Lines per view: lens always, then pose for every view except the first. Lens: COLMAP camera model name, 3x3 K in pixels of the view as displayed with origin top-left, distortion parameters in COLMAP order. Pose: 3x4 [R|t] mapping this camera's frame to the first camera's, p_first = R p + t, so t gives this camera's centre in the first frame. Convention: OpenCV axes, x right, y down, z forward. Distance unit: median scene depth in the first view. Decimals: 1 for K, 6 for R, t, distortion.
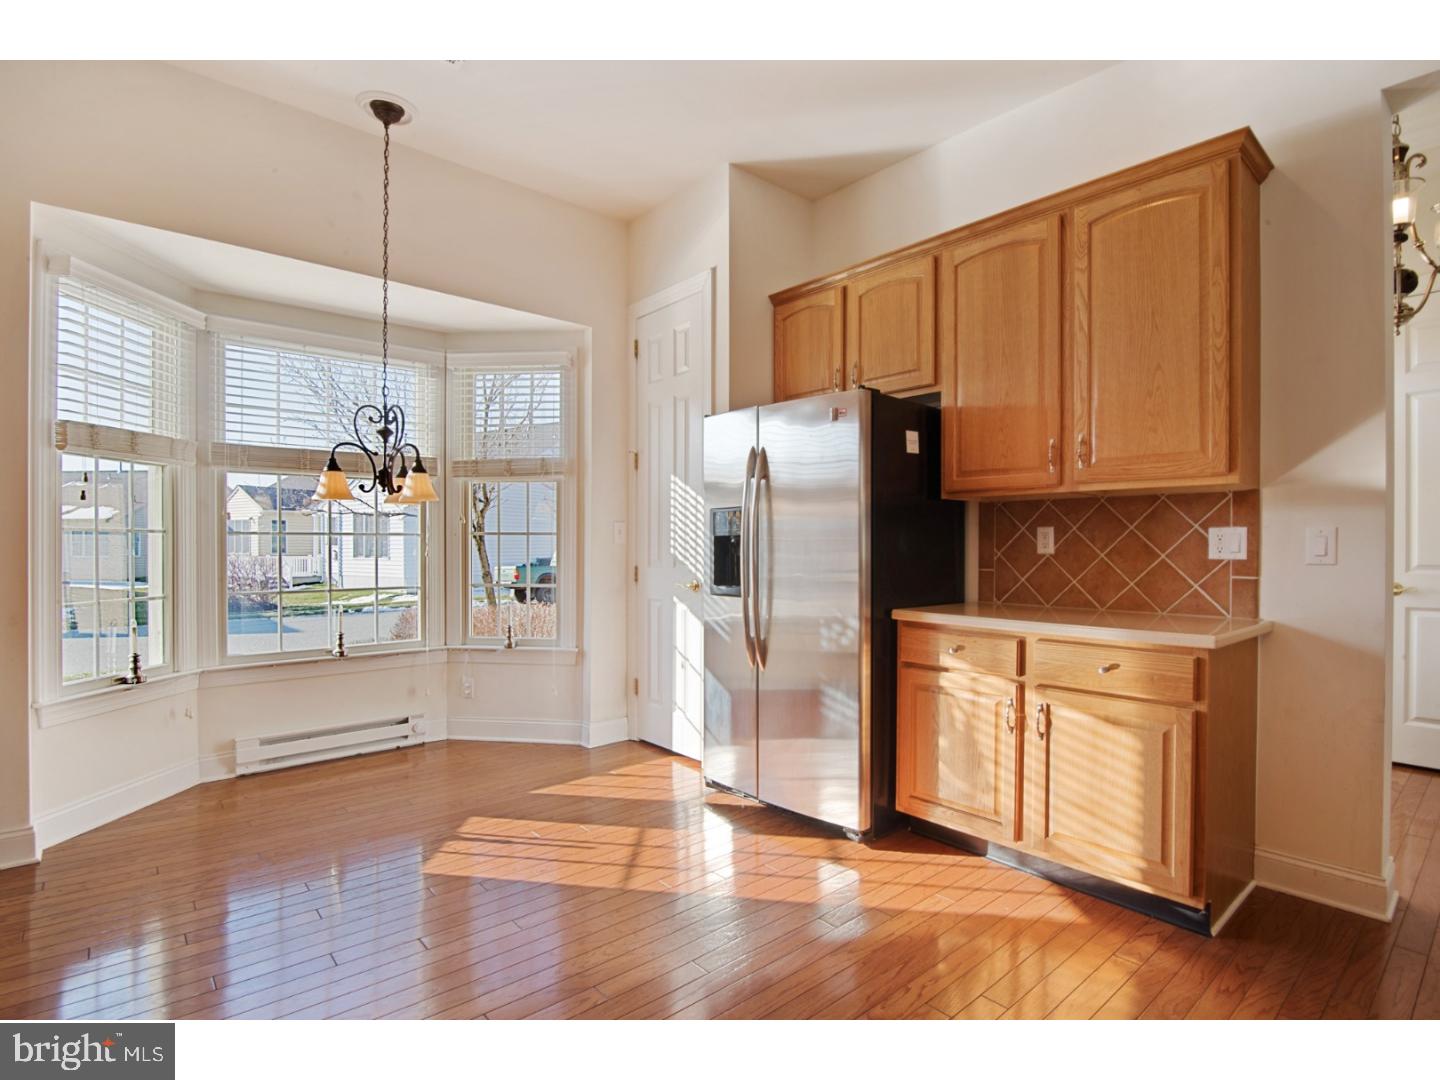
lens RADIAL K [[724.6, 0, 720.0], [0, 724.6, 540.0], [0, 0, 1]] dist [-0.000882, 0.000112]
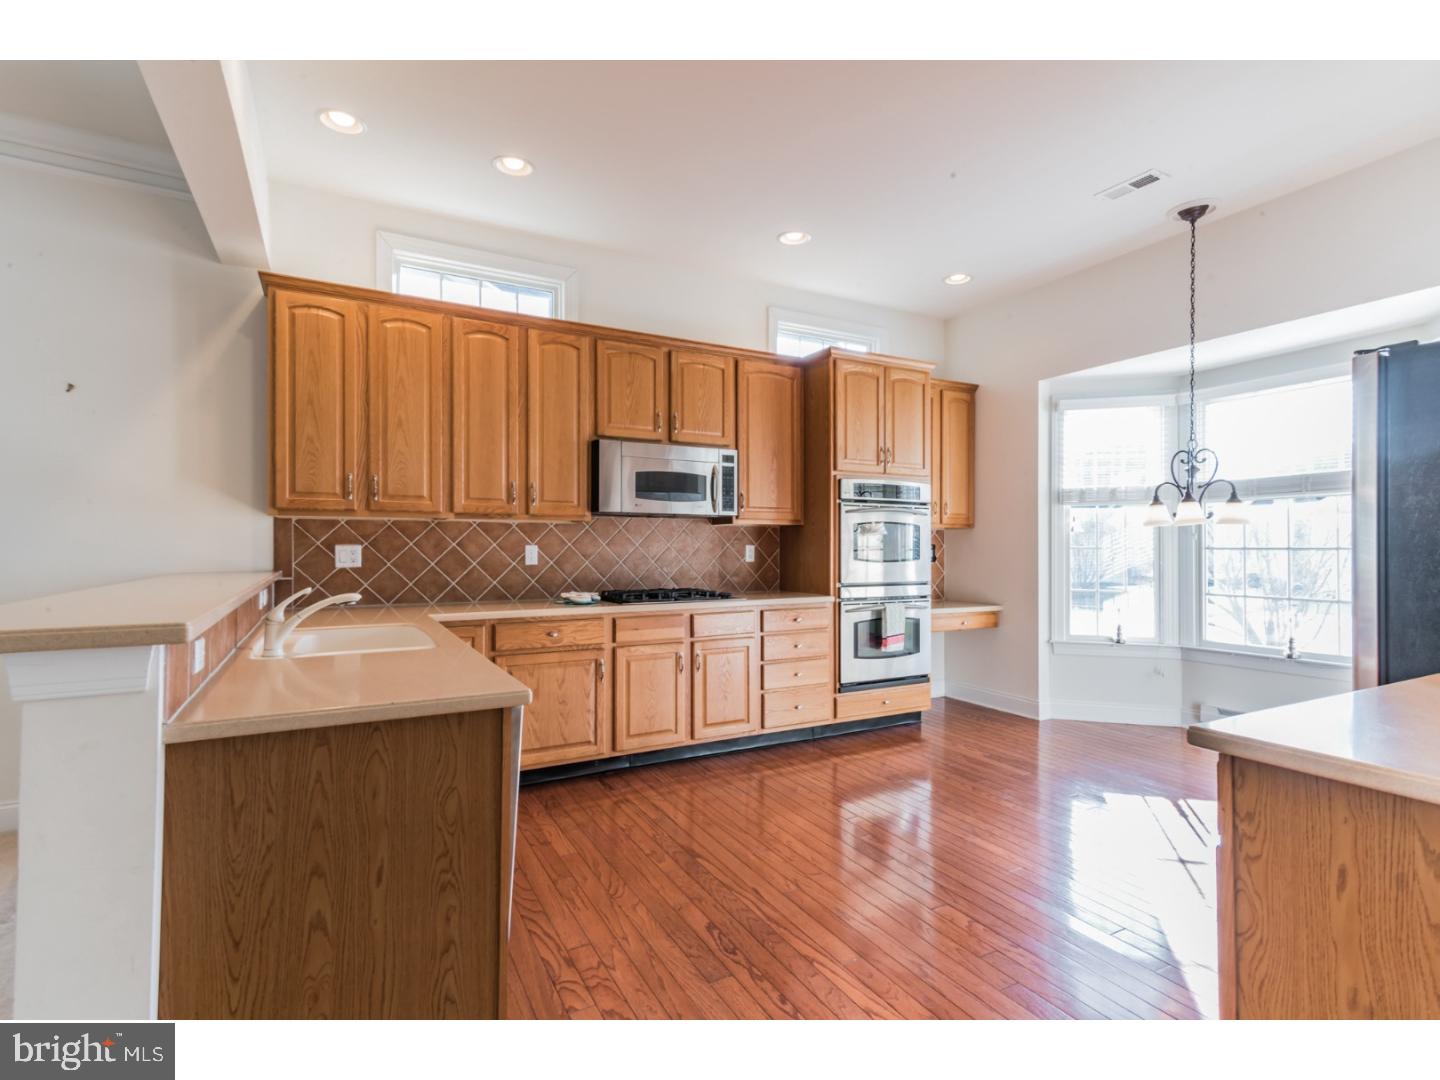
lens RADIAL K [[704.3, 0, 726.7], [0, 704.3, 543.2], [0, 0, 1]] dist [0.021057, 0.001075]
pose [[-0.216141, -0.007309, -0.976335, 0.847705], [0.004925, 0.999951, -0.008576, -0.014534], [0.976350, -0.006662, -0.216094, 0.450126]]
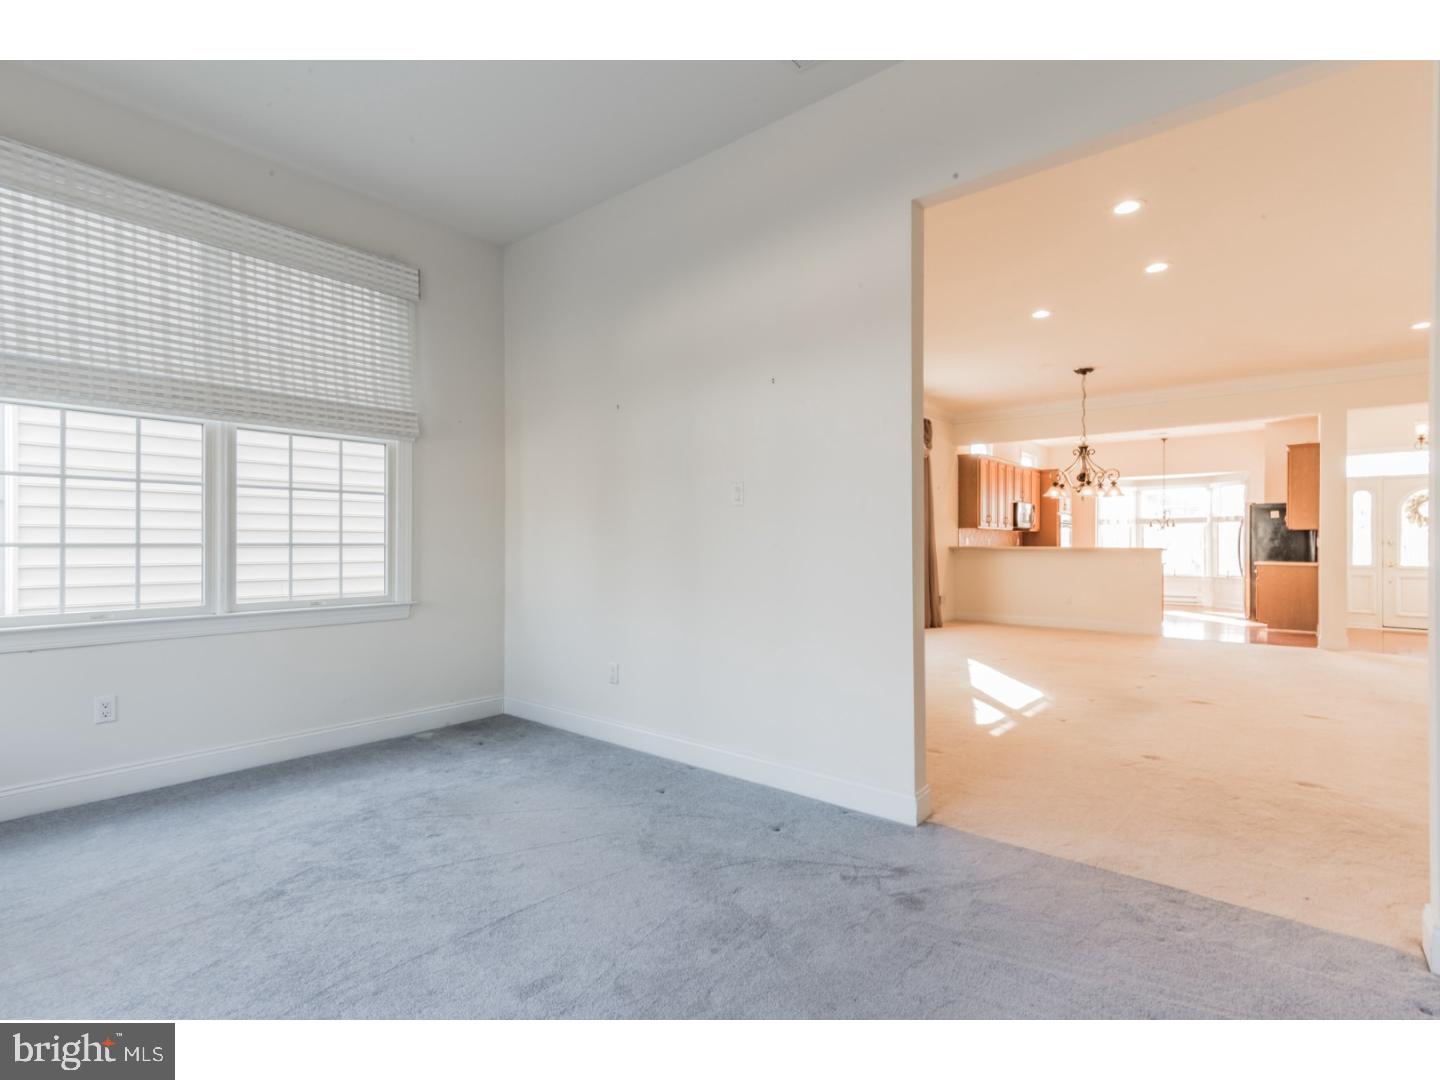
lens RADIAL K [[704.3, 0, 726.7], [0, 704.3, 543.2], [0, 0, 1]] dist [0.021057, 0.001075]
pose [[0.158880, -0.002798, -0.987294, 2.941008], [0.003110, 0.999992, -0.002333, 0.005514], [0.987293, -0.002700, 0.158888, -1.982550]]
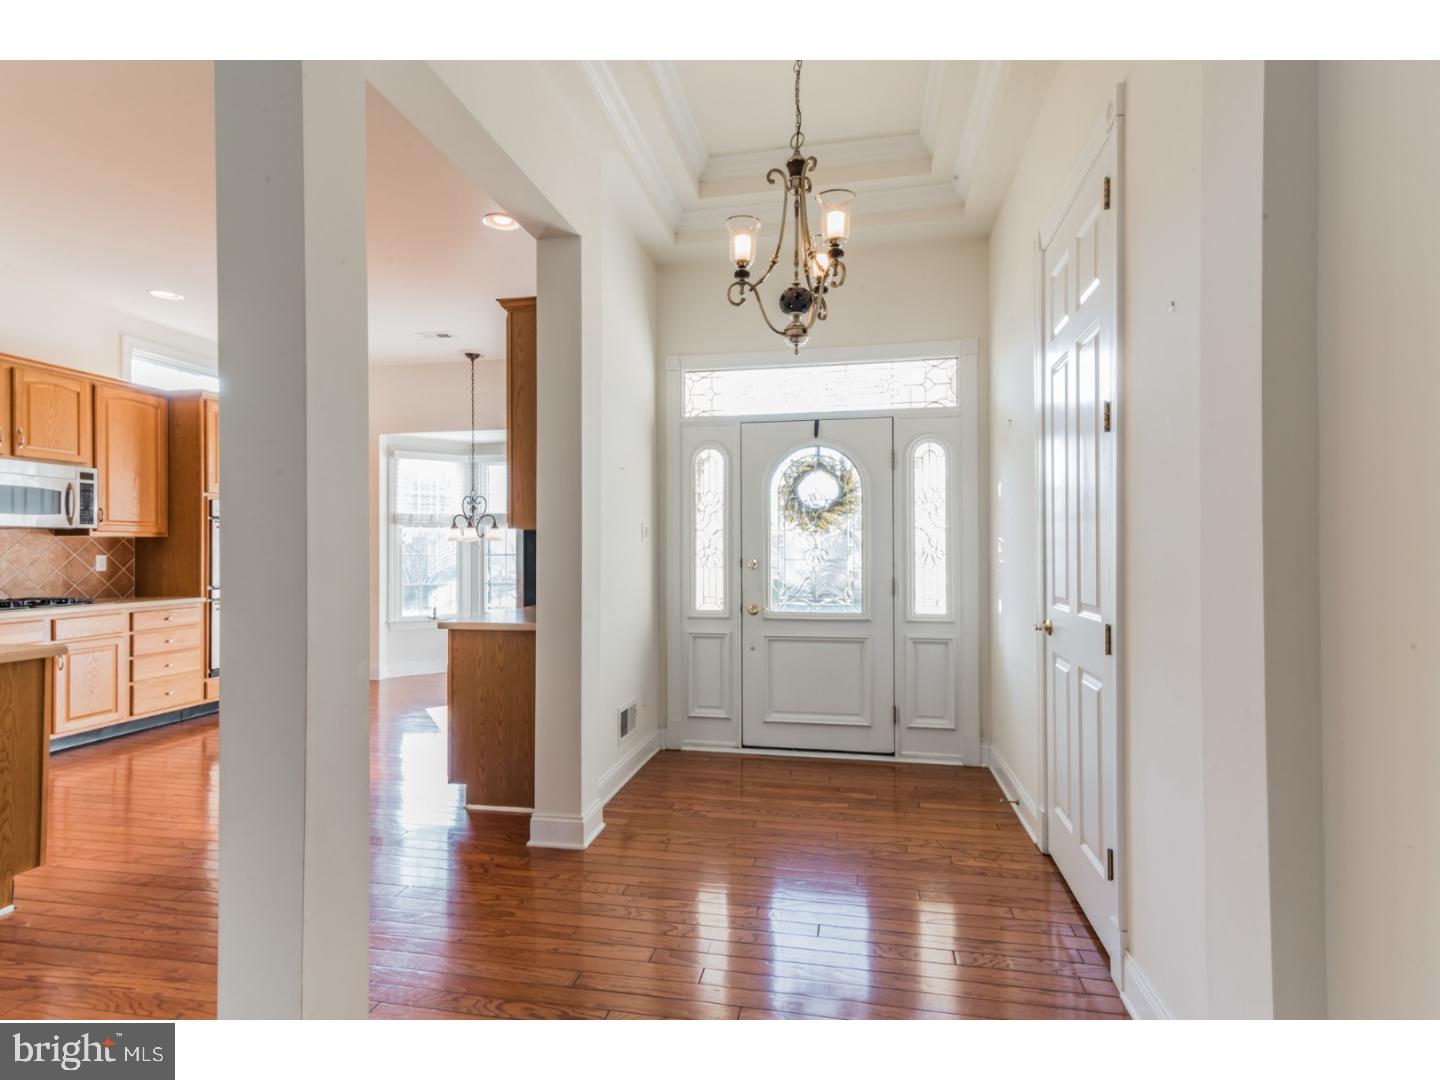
lens RADIAL K [[704.3, 0, 726.7], [0, 704.3, 543.2], [0, 0, 1]] dist [0.021057, 0.001075]
pose [[0.610984, -0.014210, -0.791516, 1.490327], [0.011602, 0.999892, -0.008995, -0.019099], [0.791558, -0.003687, 0.611083, 0.312316]]
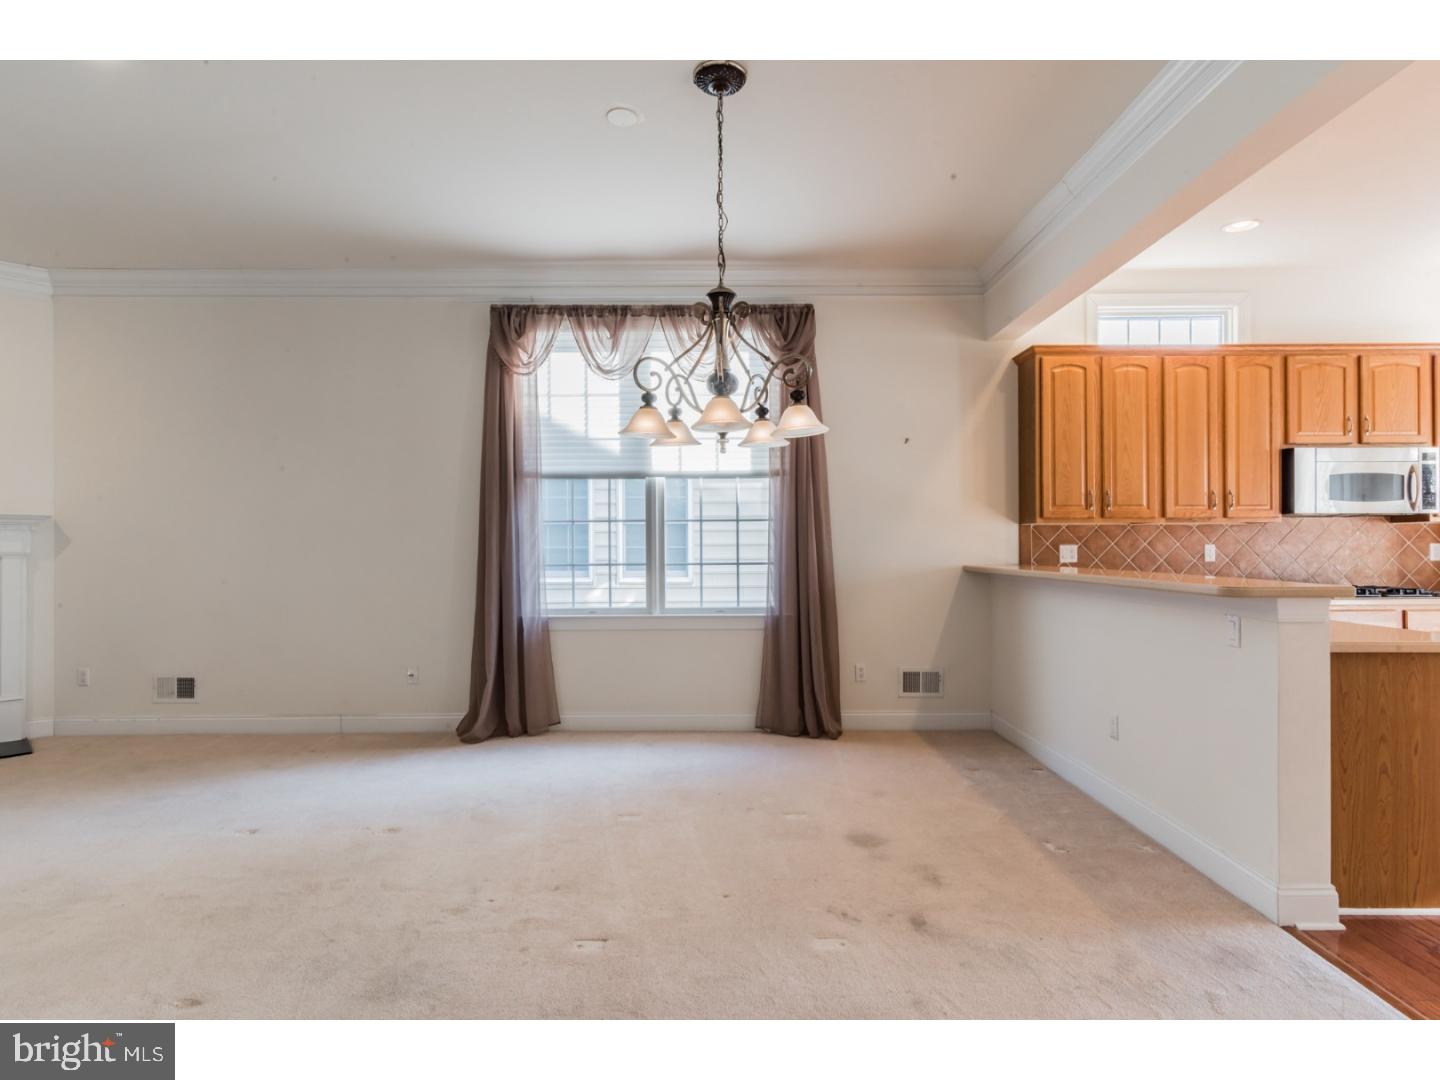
lens RADIAL K [[776.9, 0, 728.1], [0, 776.9, 544.8], [0, 0, 1]] dist [0.005140, 0.000725]
pose [[-0.653651, -0.001717, -0.756794, 1.496009], [0.006710, 0.999945, -0.008064, -0.016458], [0.756766, -0.010349, -0.653604, 0.139843]]
